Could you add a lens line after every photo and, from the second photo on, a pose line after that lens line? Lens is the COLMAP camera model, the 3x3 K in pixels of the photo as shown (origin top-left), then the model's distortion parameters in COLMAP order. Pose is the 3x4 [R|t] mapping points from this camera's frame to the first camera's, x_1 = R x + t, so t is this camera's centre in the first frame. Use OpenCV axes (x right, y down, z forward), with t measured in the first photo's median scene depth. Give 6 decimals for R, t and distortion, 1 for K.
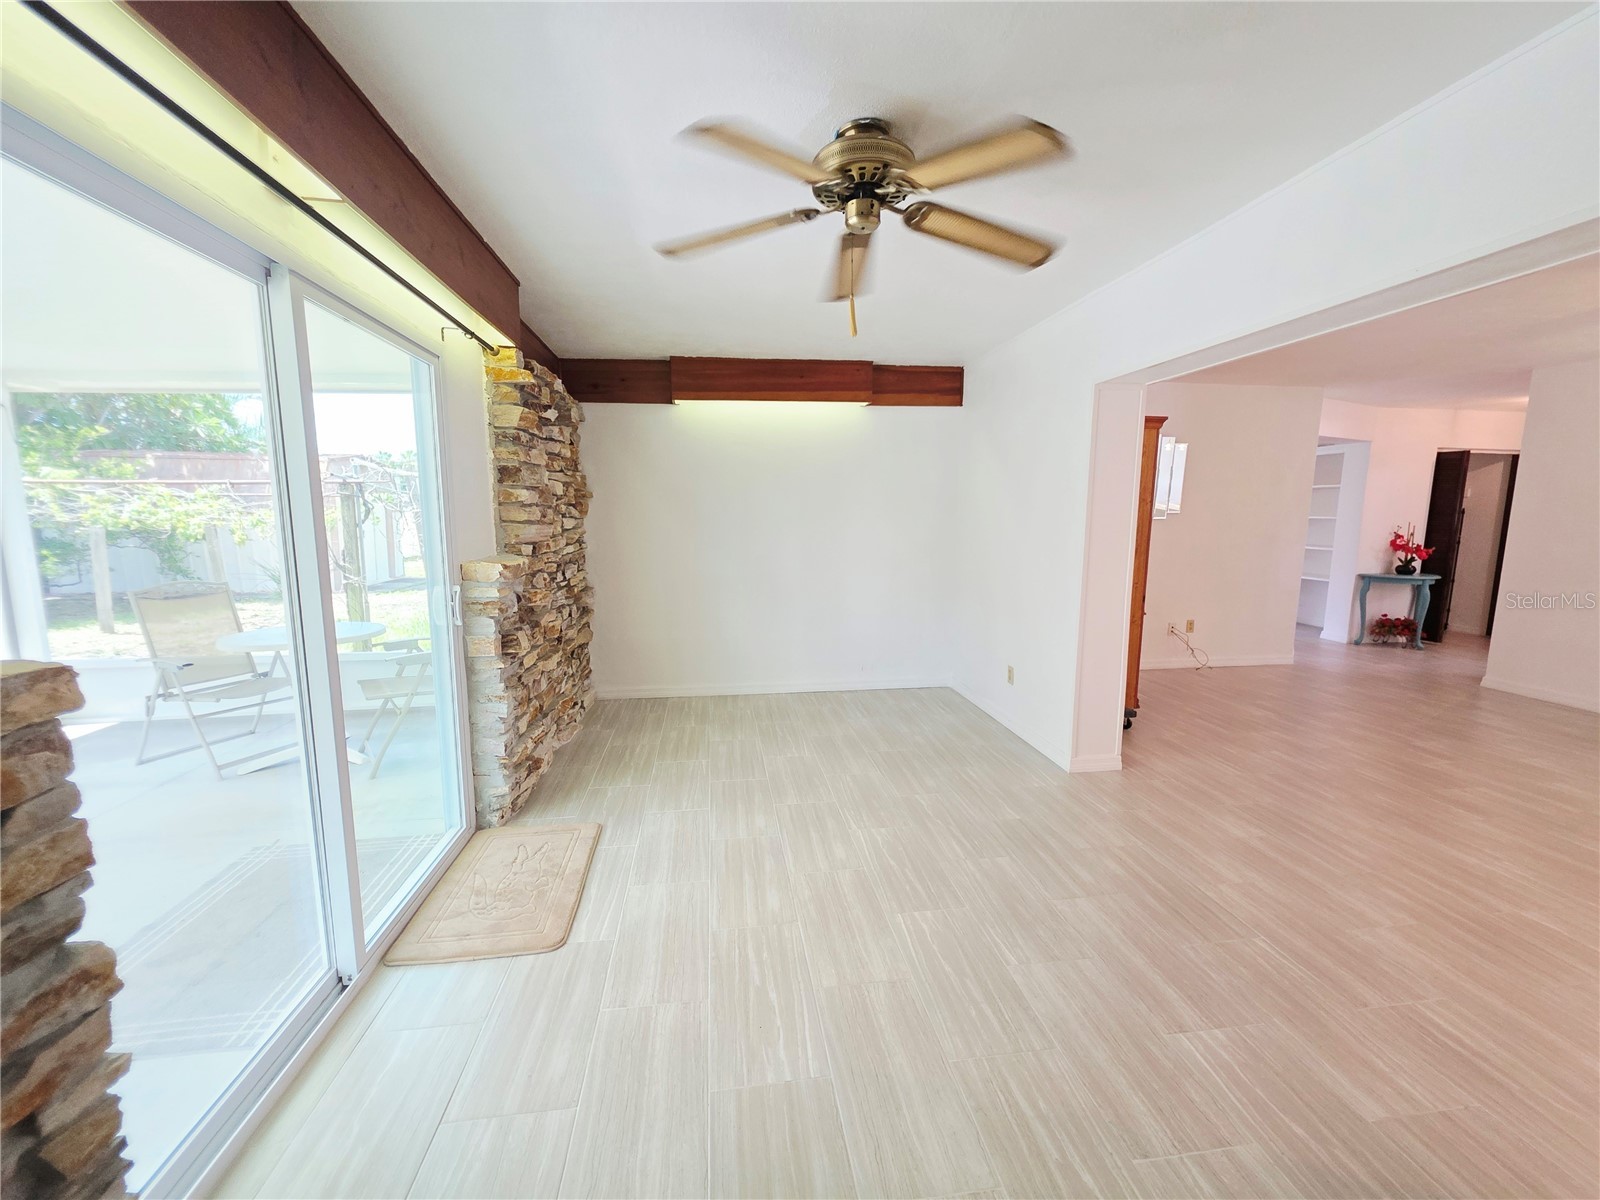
lens RADIAL K [[642.4, 0, 802.8], [0, 642.4, 602.0], [0, 0, 1]] dist [-0.000027, -0.000422]
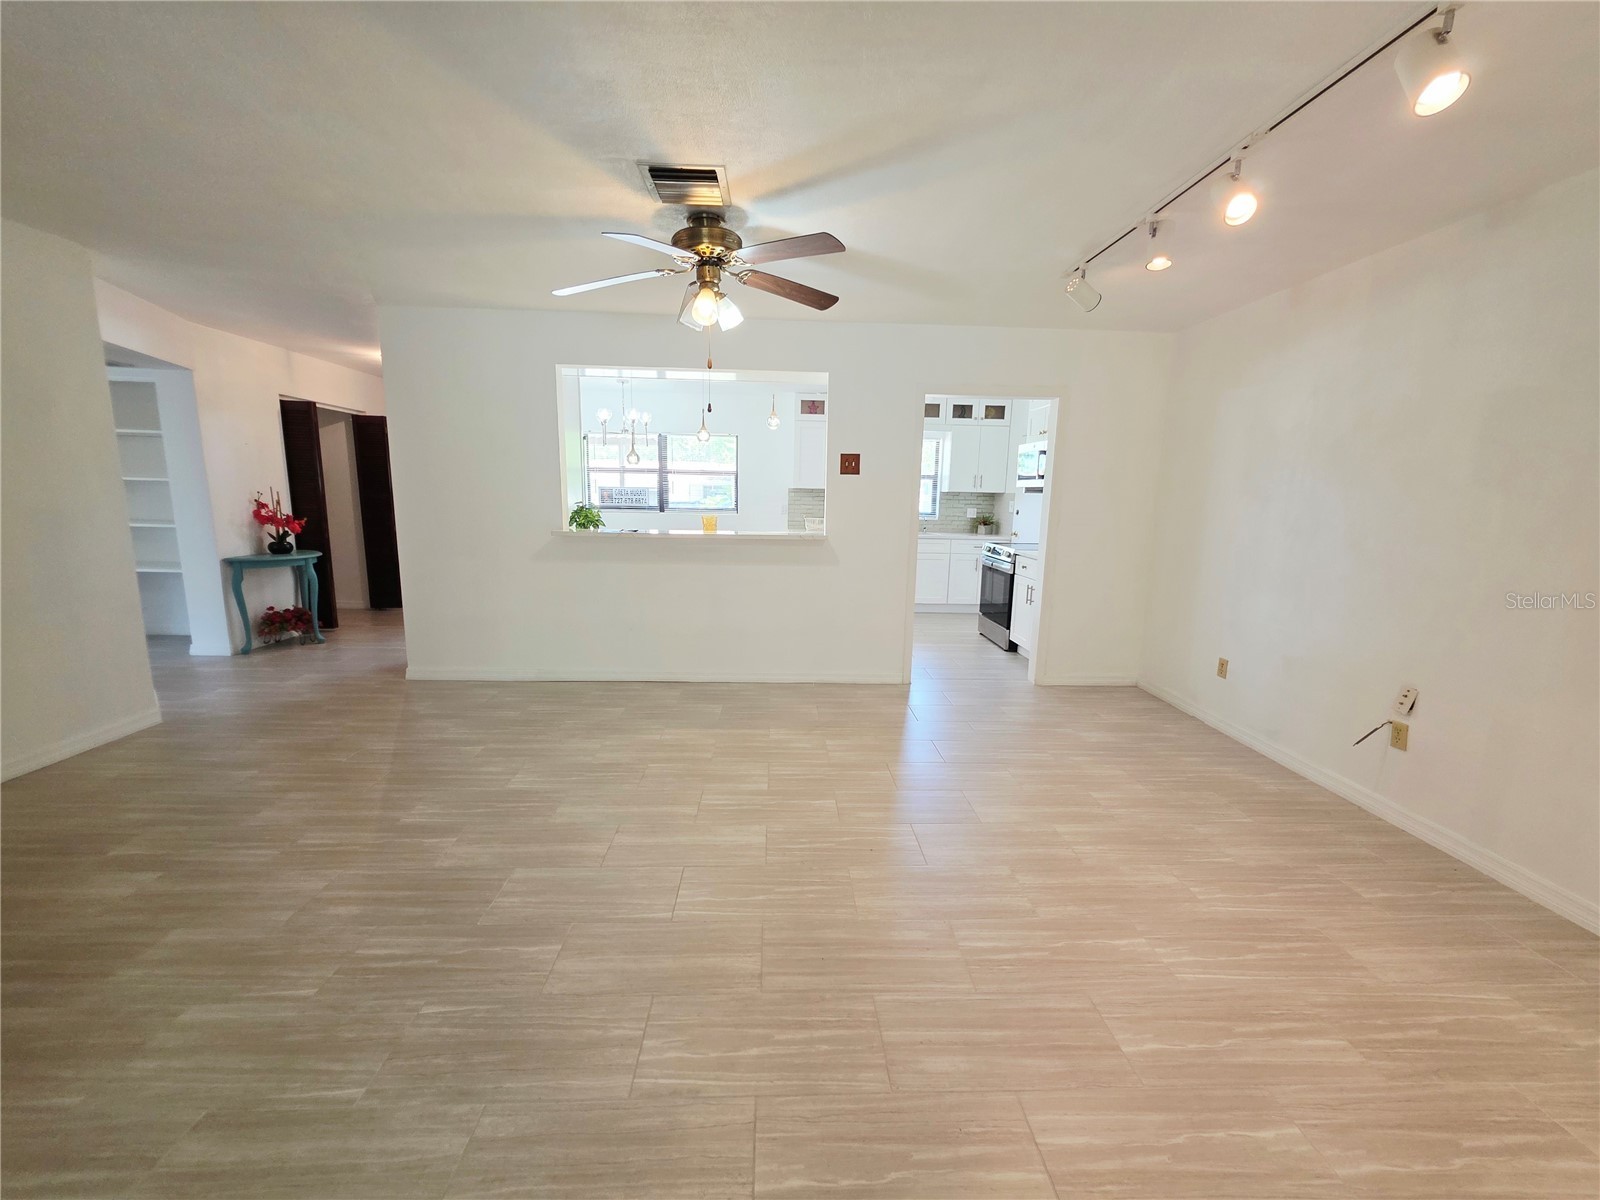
lens RADIAL K [[642.4, 0, 802.8], [0, 642.4, 602.0], [0, 0, 1]] dist [-0.000027, -0.000422]
pose [[0.099383, -0.172044, 0.980063, 0.216672], [0.116562, 0.980171, 0.160243, -0.036326], [-0.988199, 0.098312, 0.117466, 0.278810]]
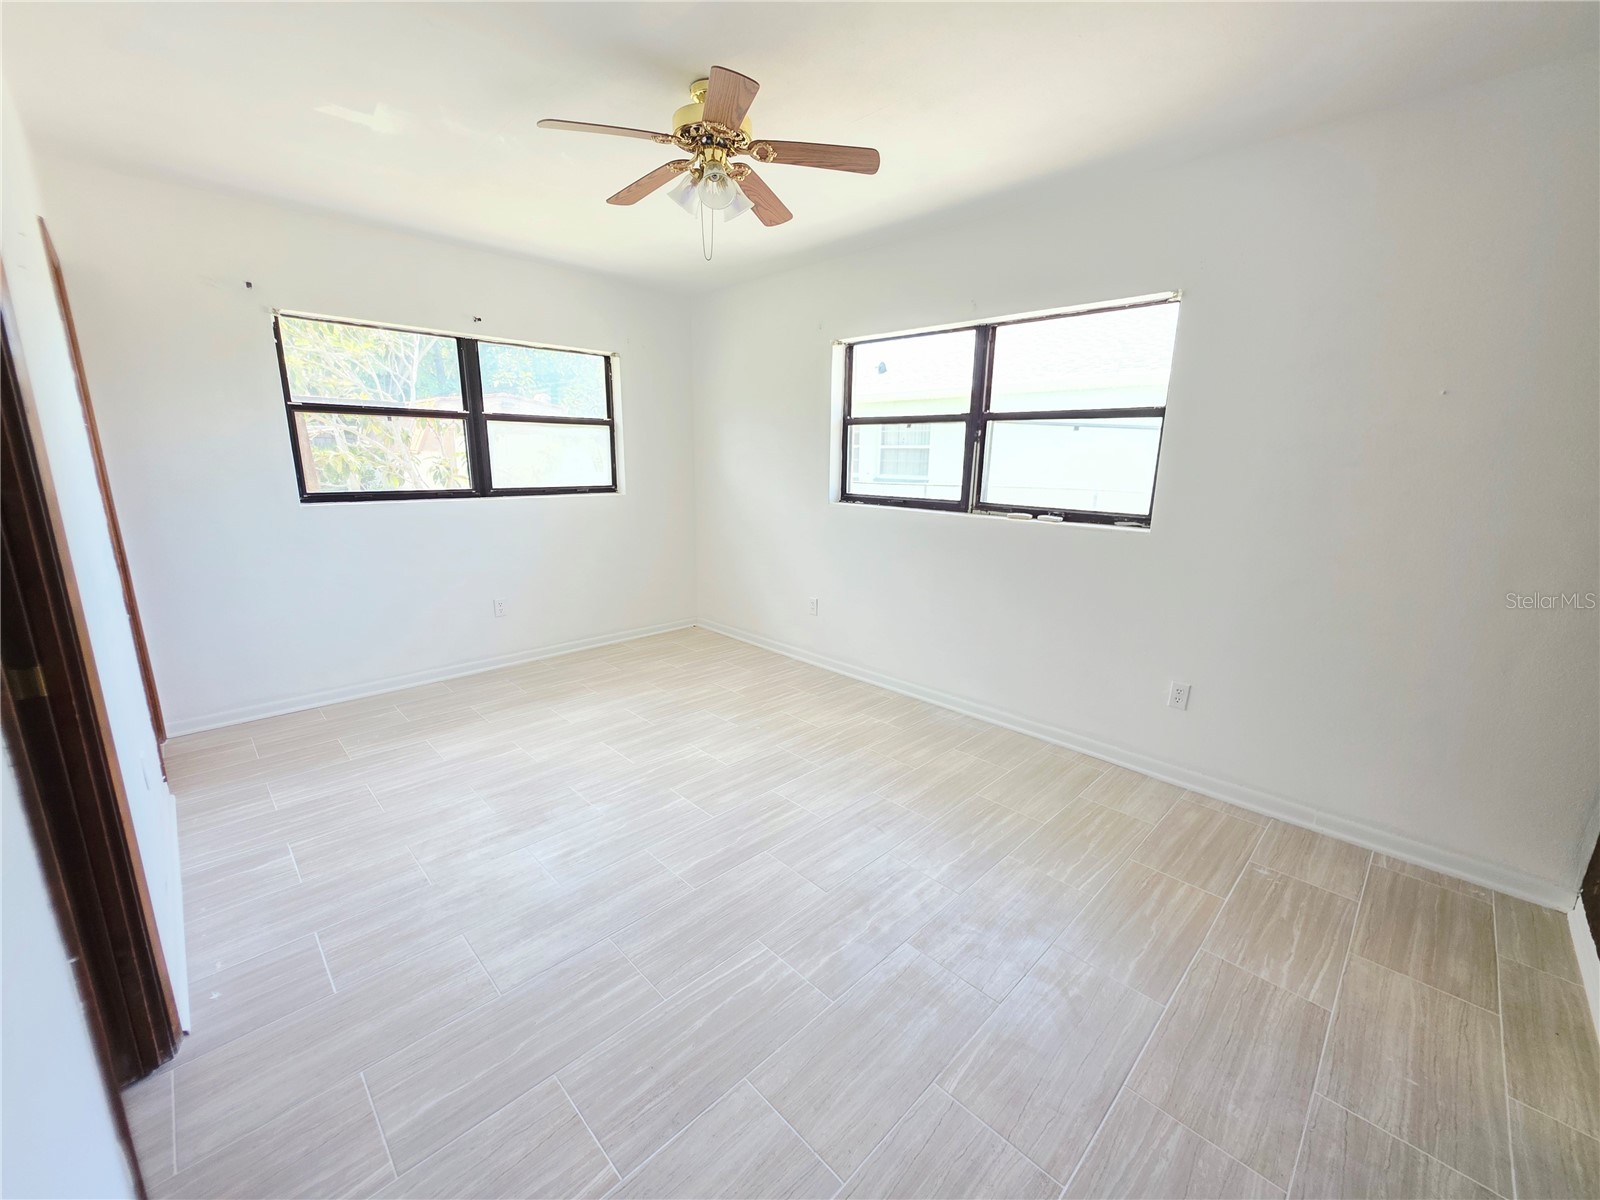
lens RADIAL K [[642.4, 0, 802.8], [0, 642.4, 602.0], [0, 0, 1]] dist [-0.000027, -0.000422]
pose [[-0.597859, -0.196423, 0.777163, 0.553449], [0.082026, 0.949433, 0.303064, -0.082569], [-0.797394, 0.244938, -0.551515, 0.617808]]
